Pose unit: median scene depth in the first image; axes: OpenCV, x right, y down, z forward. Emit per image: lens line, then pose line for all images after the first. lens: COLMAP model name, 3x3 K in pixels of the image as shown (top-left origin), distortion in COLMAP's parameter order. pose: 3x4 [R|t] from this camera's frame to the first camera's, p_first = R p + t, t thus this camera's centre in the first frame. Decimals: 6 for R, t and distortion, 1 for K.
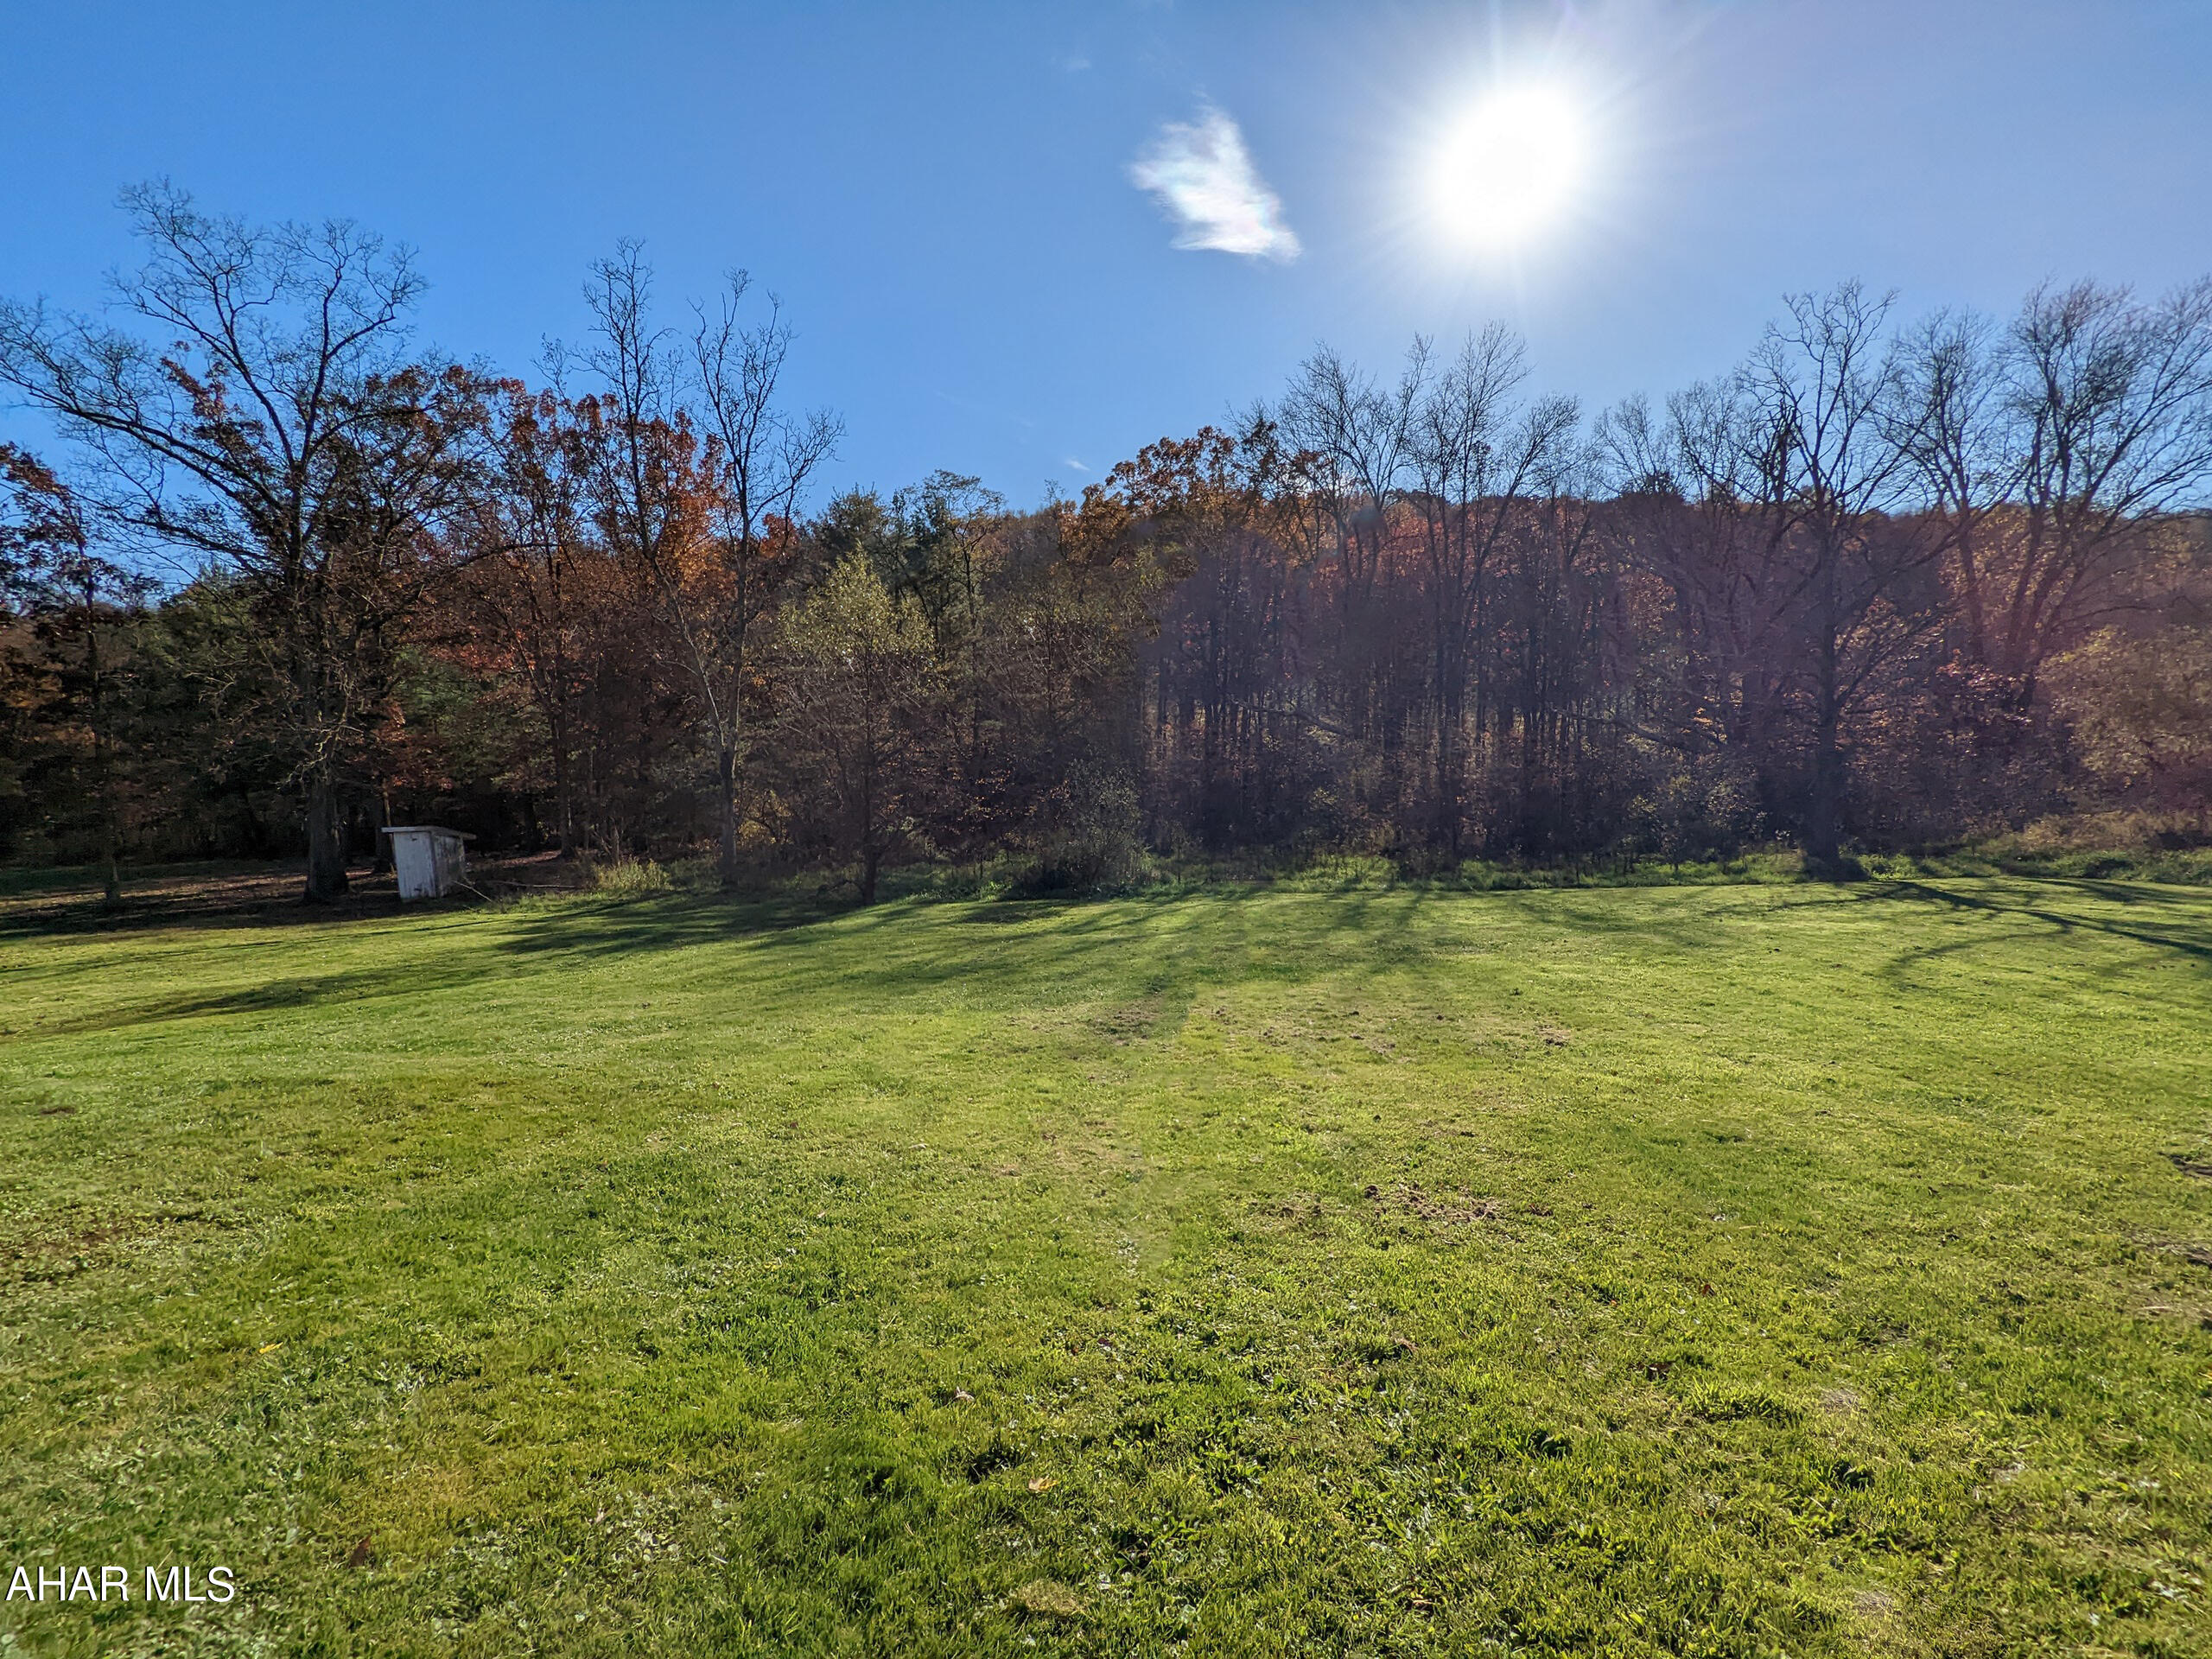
lens RADIAL K [[1065.9, 0, 1106.0], [0, 1065.9, 829.5], [0, 0, 1]] dist [-0.000347, -0.000196]
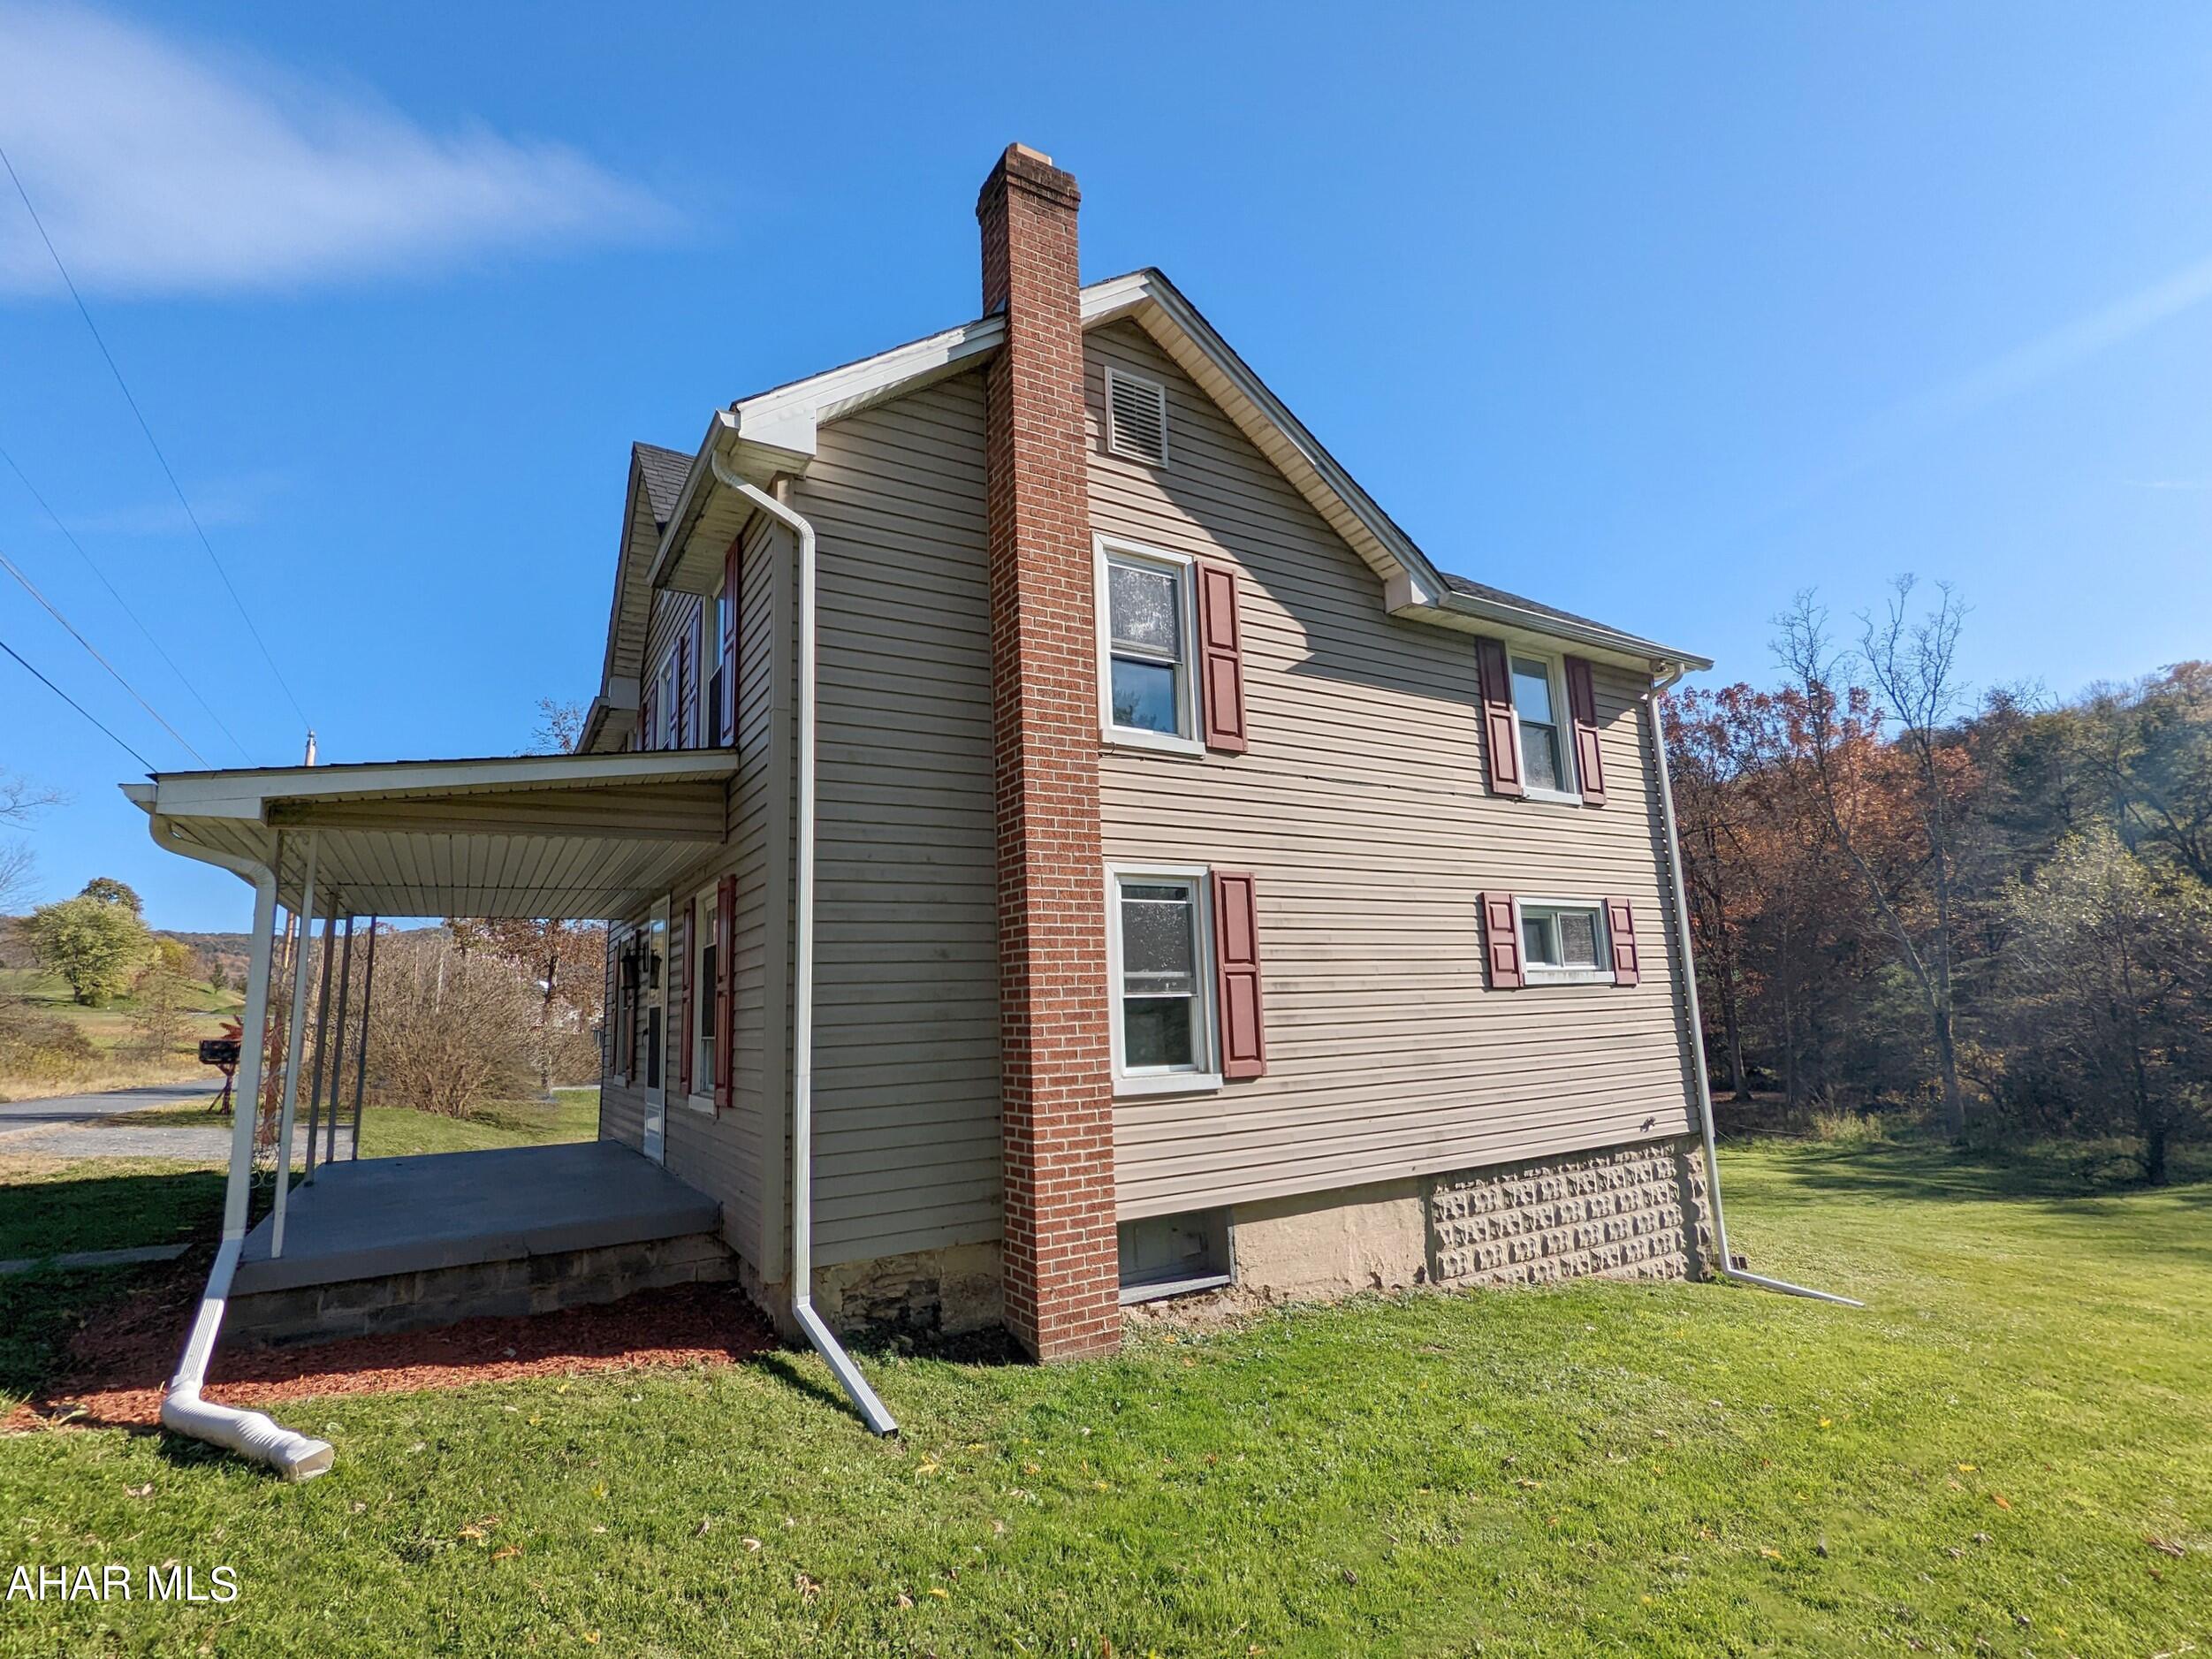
lens RADIAL K [[1066.0, 0, 1106.0], [0, 1066.0, 829.5], [0, 0, 1]] dist [-0.000347, -0.000196]
pose [[0.584235, -0.133436, -0.800540, 0.027570], [-0.038354, 0.980750, -0.191465, -0.019043], [0.810678, 0.142564, 0.567870, -0.298190]]
